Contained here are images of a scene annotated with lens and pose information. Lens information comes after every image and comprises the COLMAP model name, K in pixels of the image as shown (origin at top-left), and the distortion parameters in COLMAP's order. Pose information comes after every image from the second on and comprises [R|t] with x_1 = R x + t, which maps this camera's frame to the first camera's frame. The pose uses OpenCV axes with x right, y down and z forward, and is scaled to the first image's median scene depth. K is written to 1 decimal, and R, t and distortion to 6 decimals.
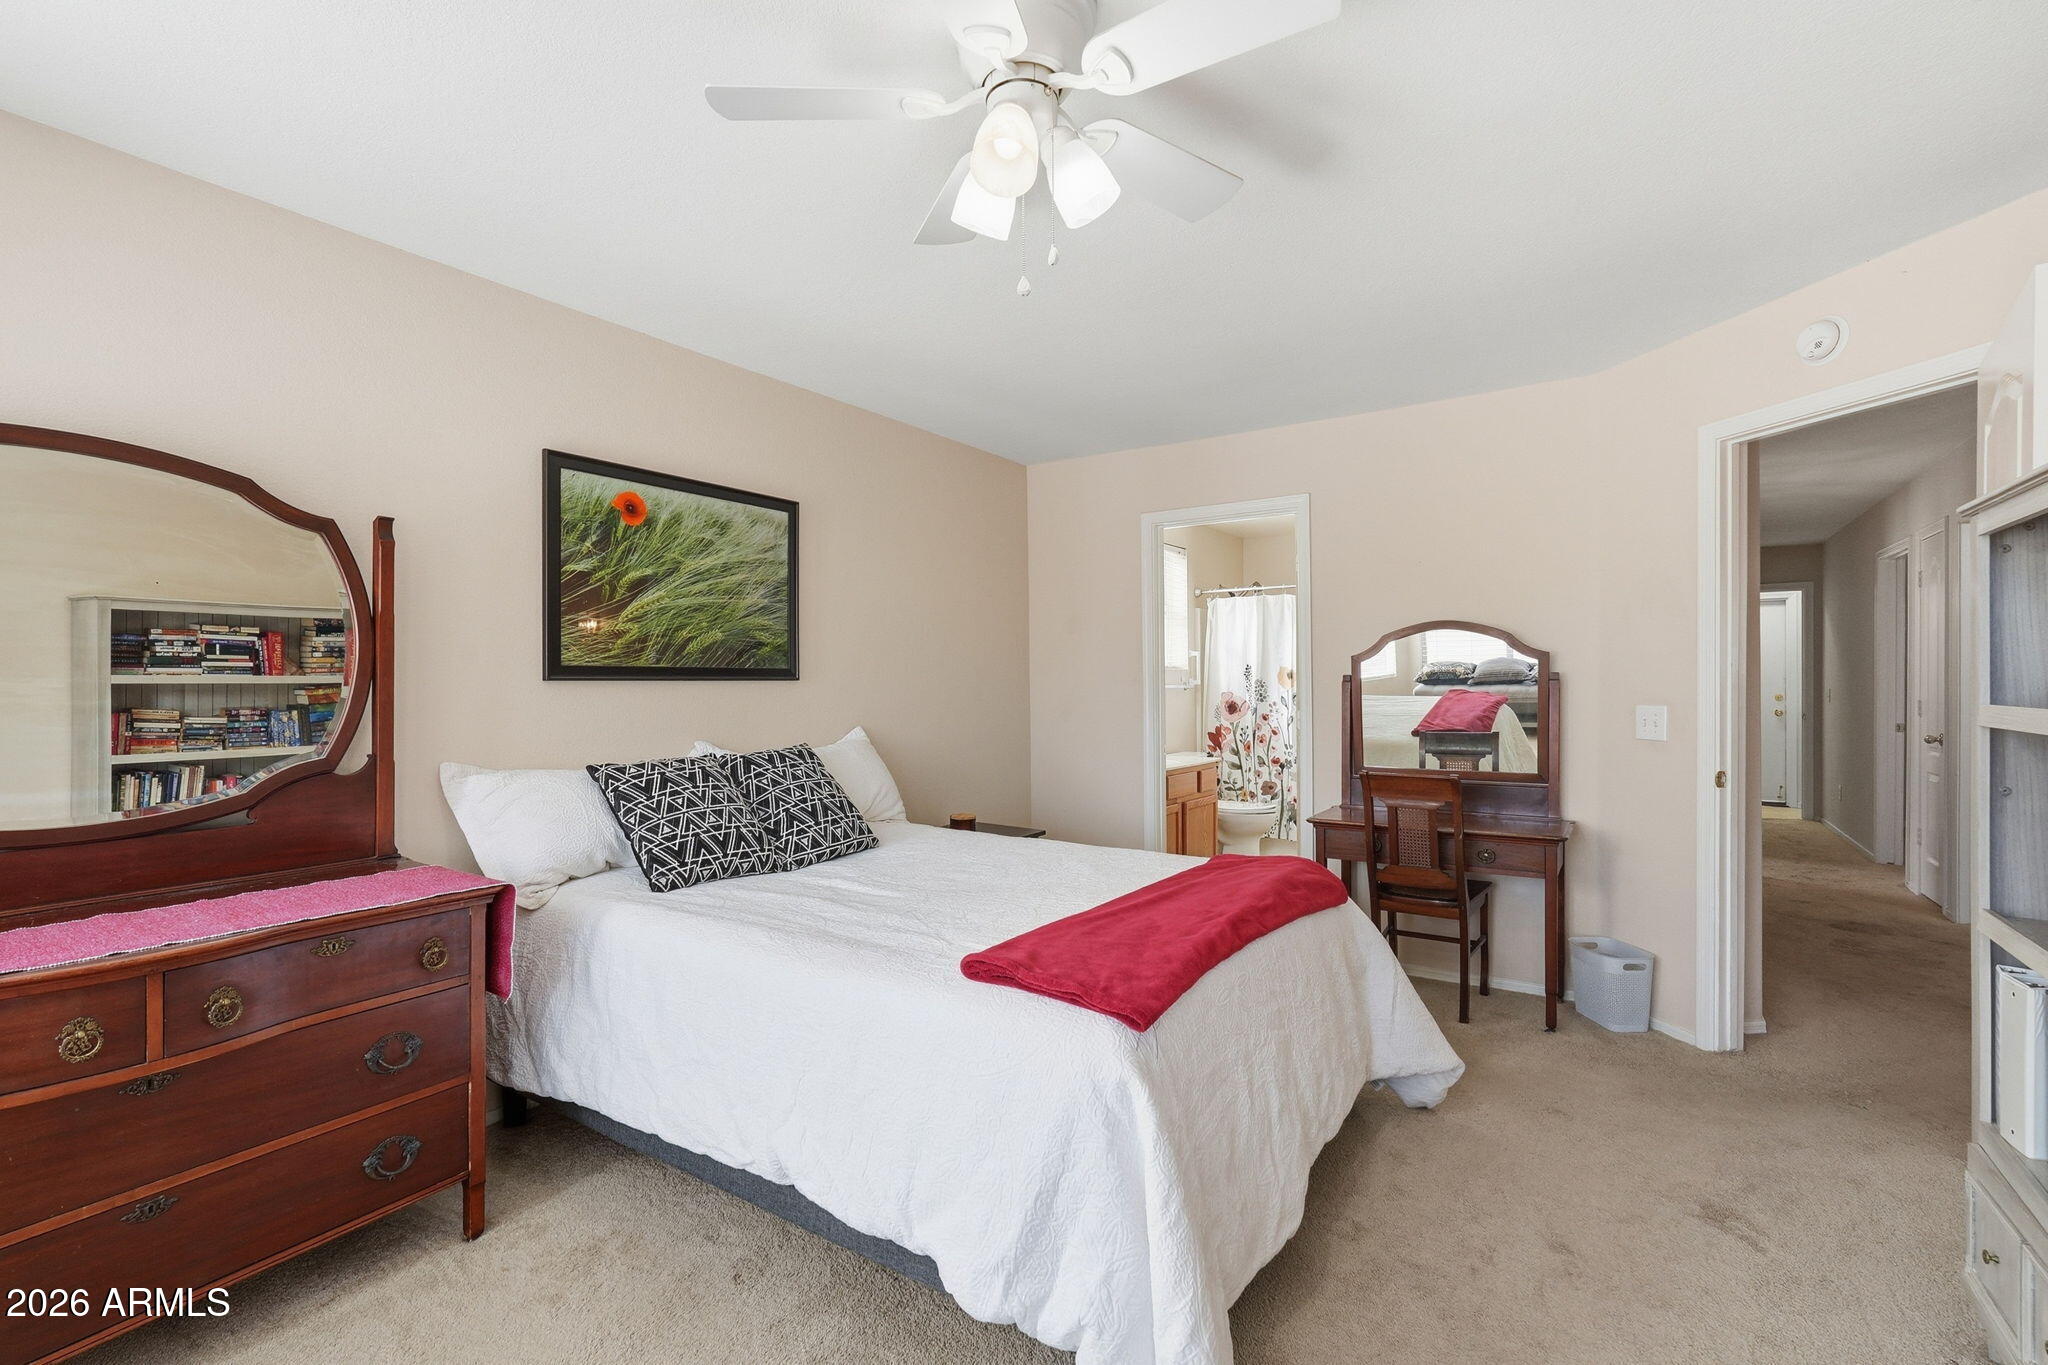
lens RADIAL K [[913.9, 0, 1022.9], [0, 913.9, 686.5], [0, 0, 1]] dist [-0.010824, 0.004311]
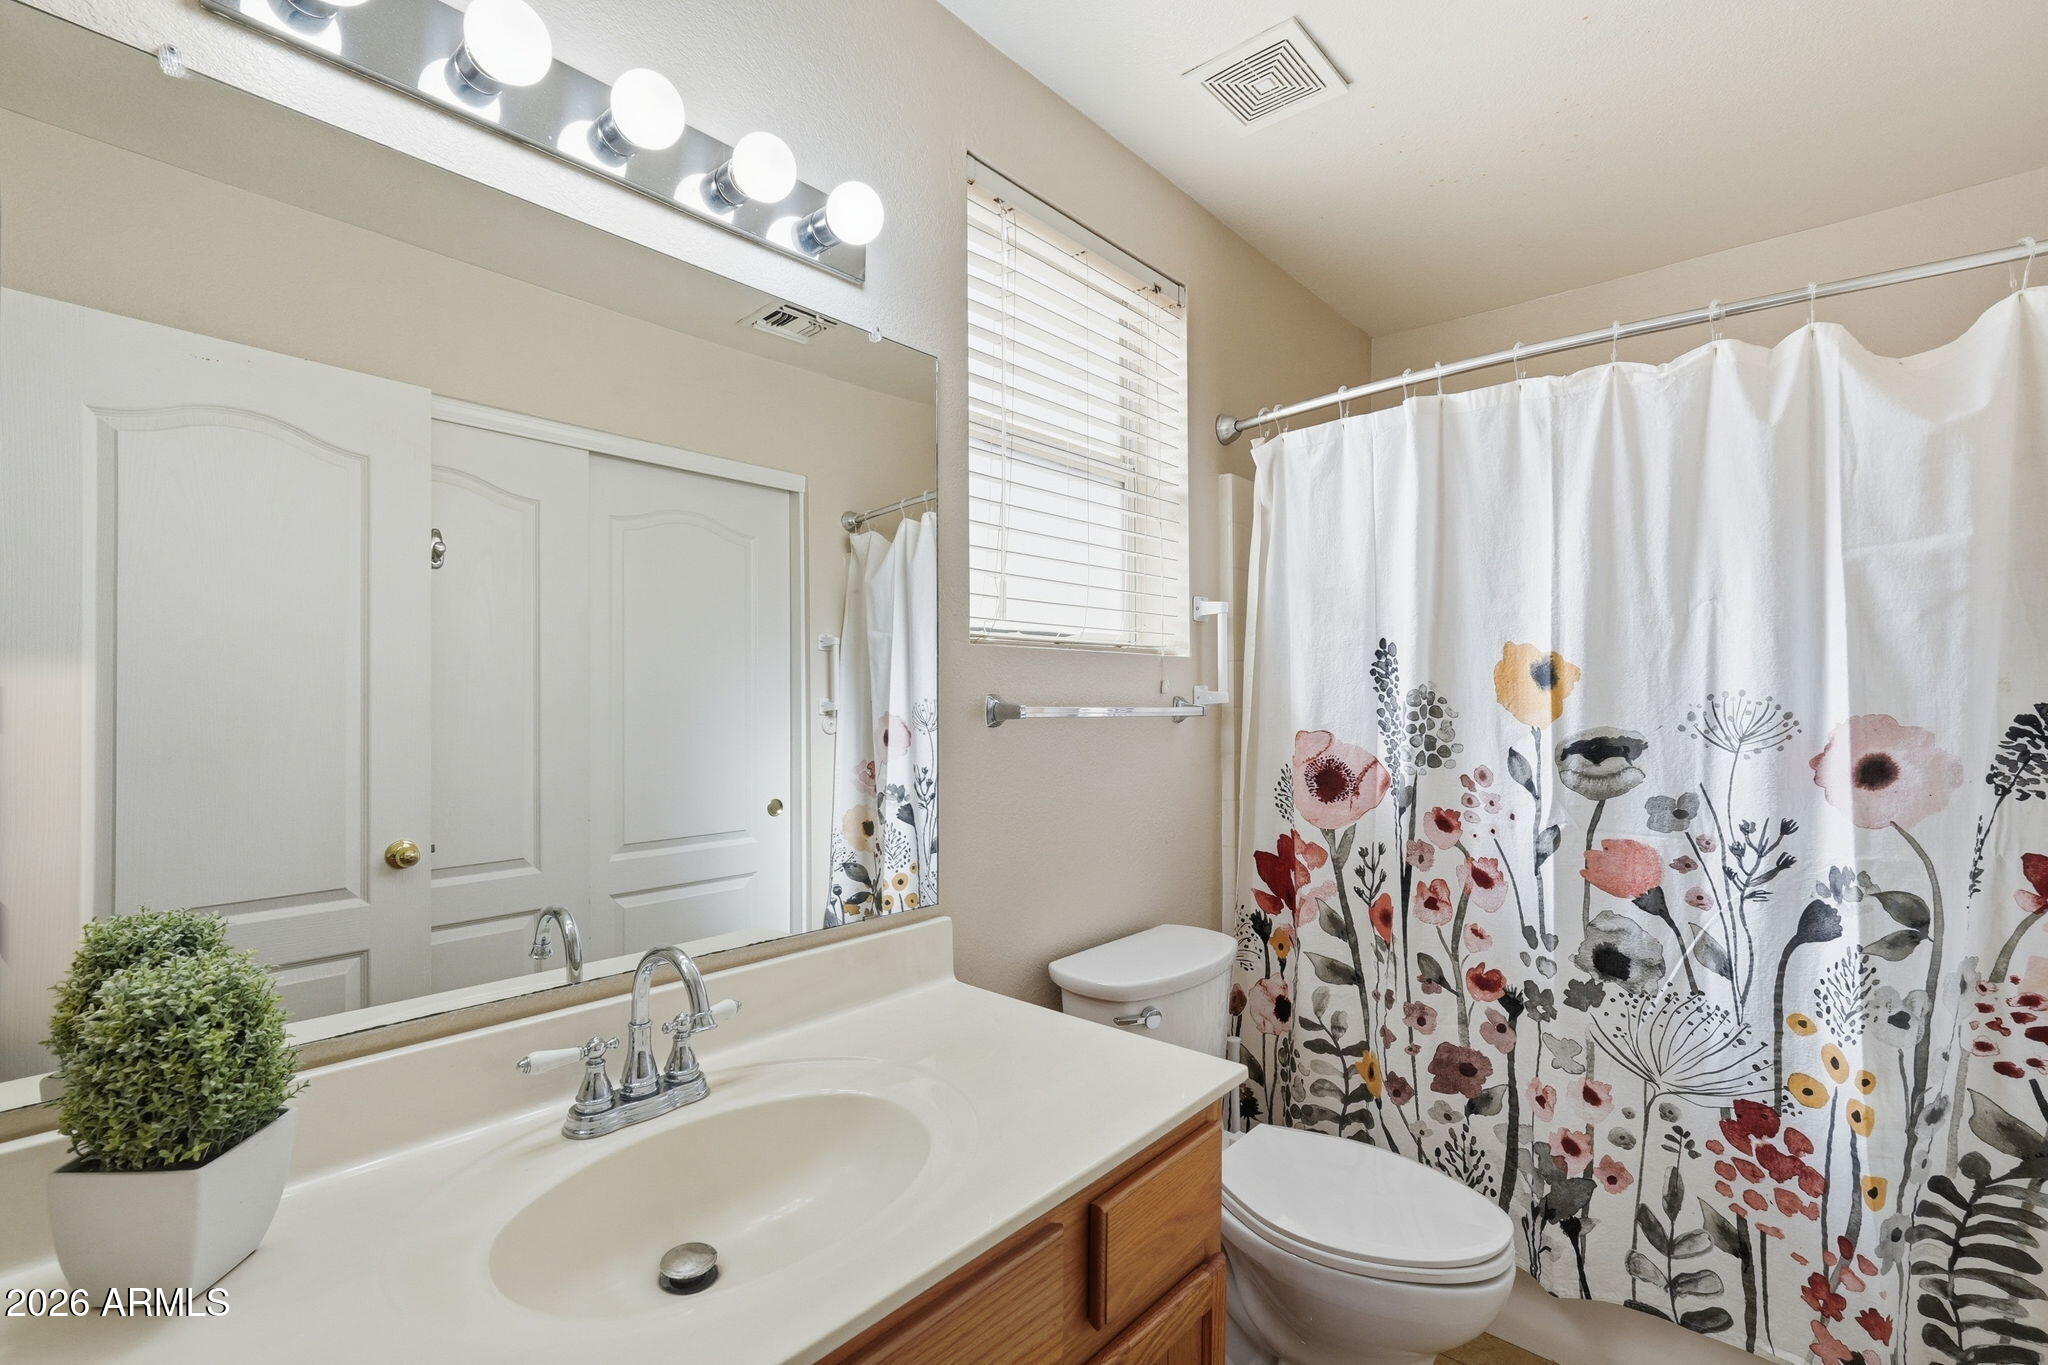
lens RADIAL K [[913.9, 0, 1030.9], [0, 913.9, 684.7], [0, 0, 1]] dist [-0.010824, 0.004311]
pose [[0.993420, 0.006643, -0.114336, 0.167872], [-0.008617, 0.999822, -0.016773, -0.003134], [0.114204, 0.017648, 0.993301, 0.698757]]
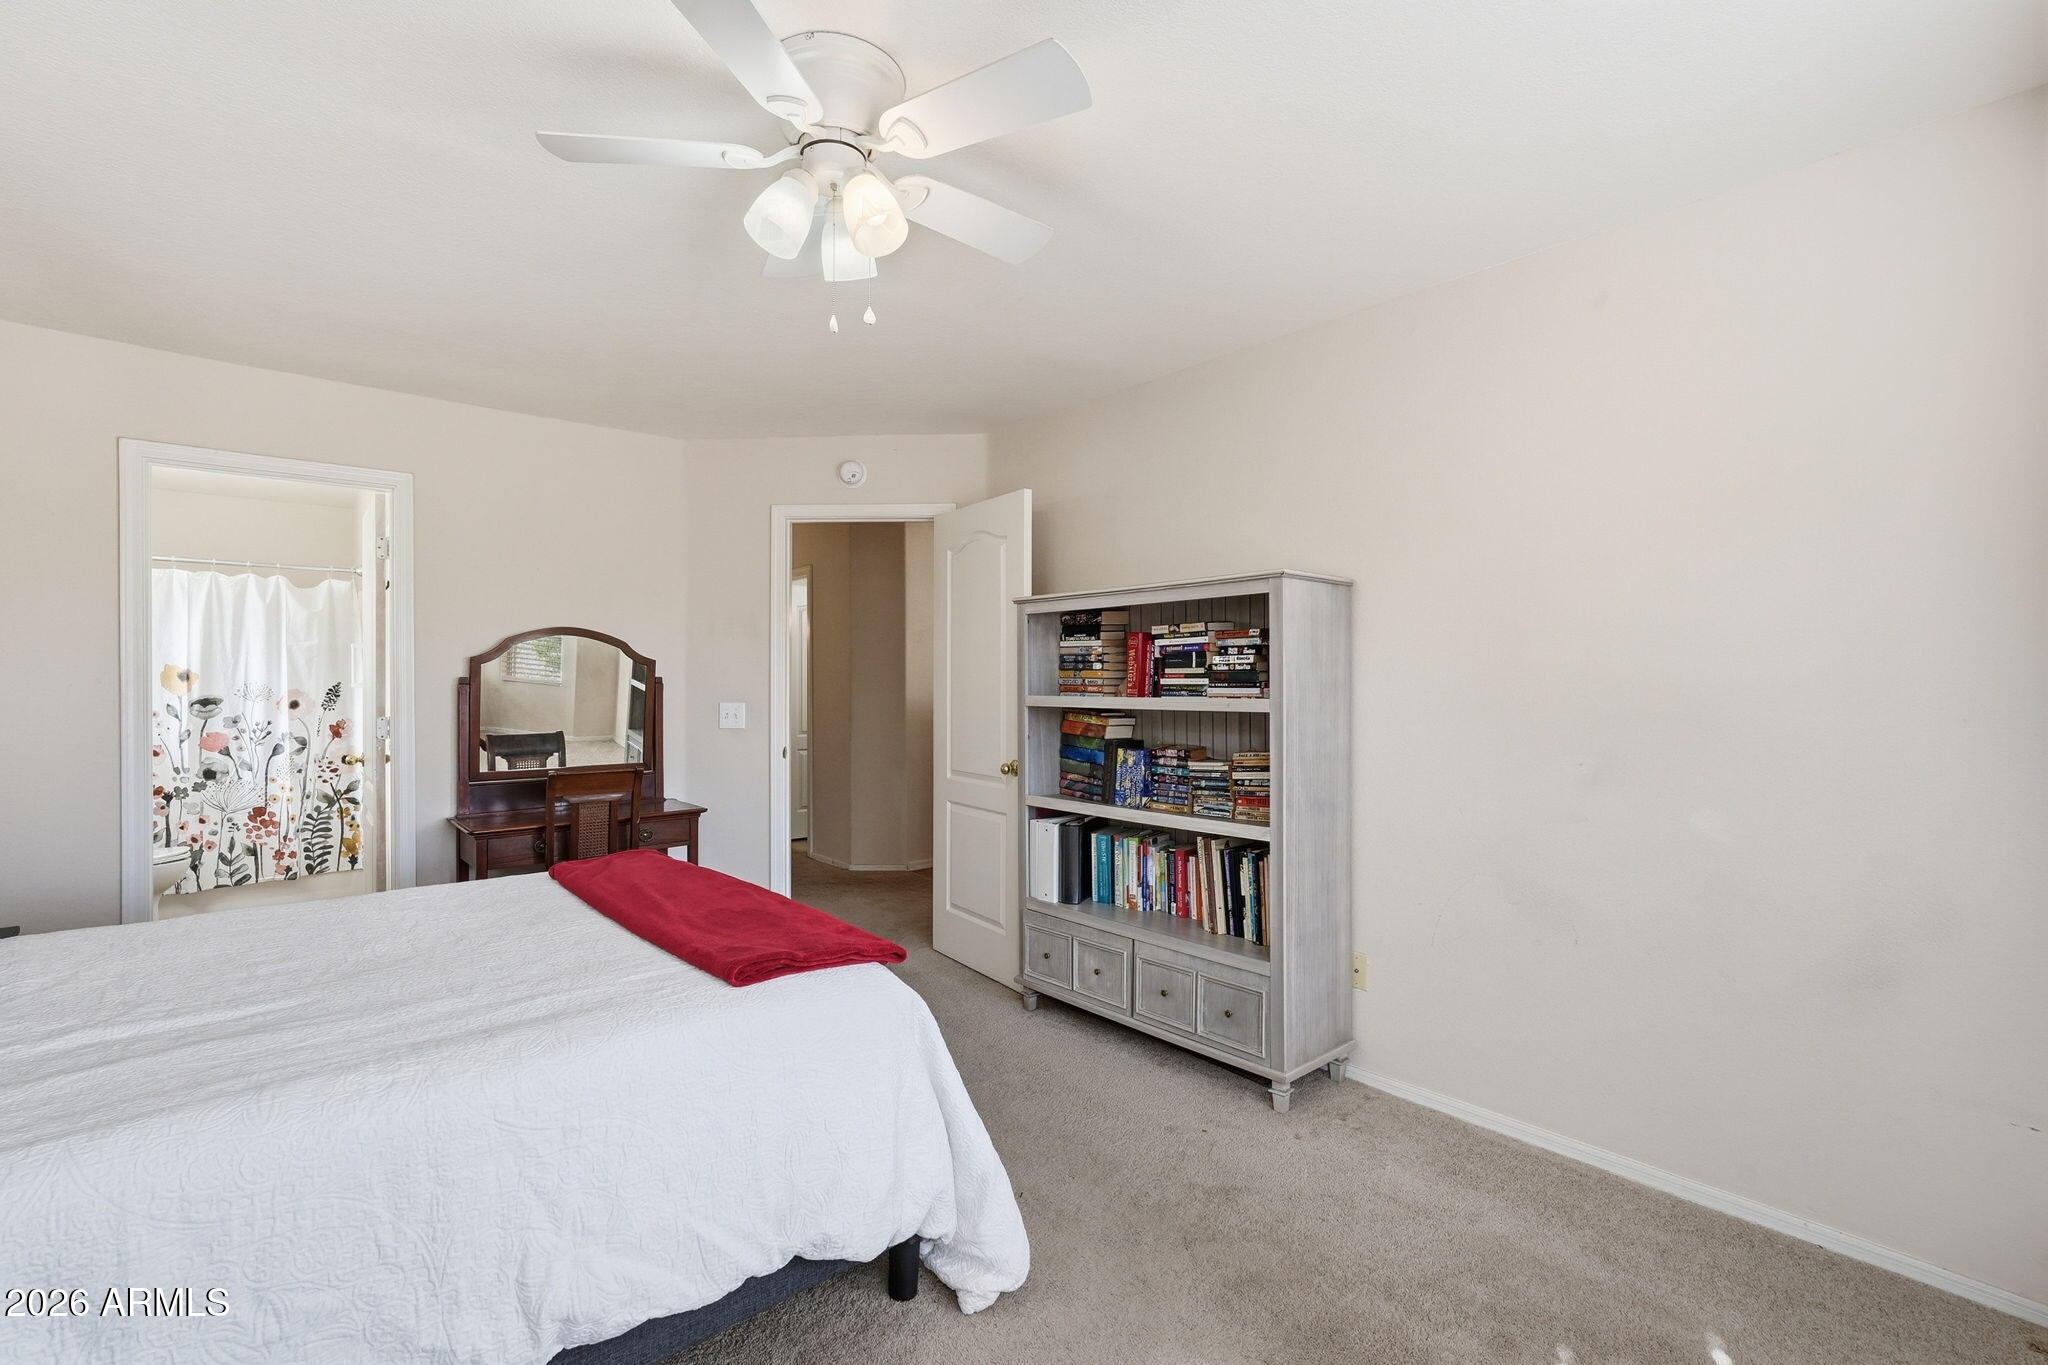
lens RADIAL K [[913.9, 0, 1020.2], [0, 913.9, 681.9], [0, 0, 1]] dist [-0.010824, 0.004311]
pose [[0.244558, 0.007712, 0.969604, -0.266703], [0.003838, 0.999953, -0.008922, 0.001790], [-0.969627, 0.005903, 0.244517, 0.134453]]
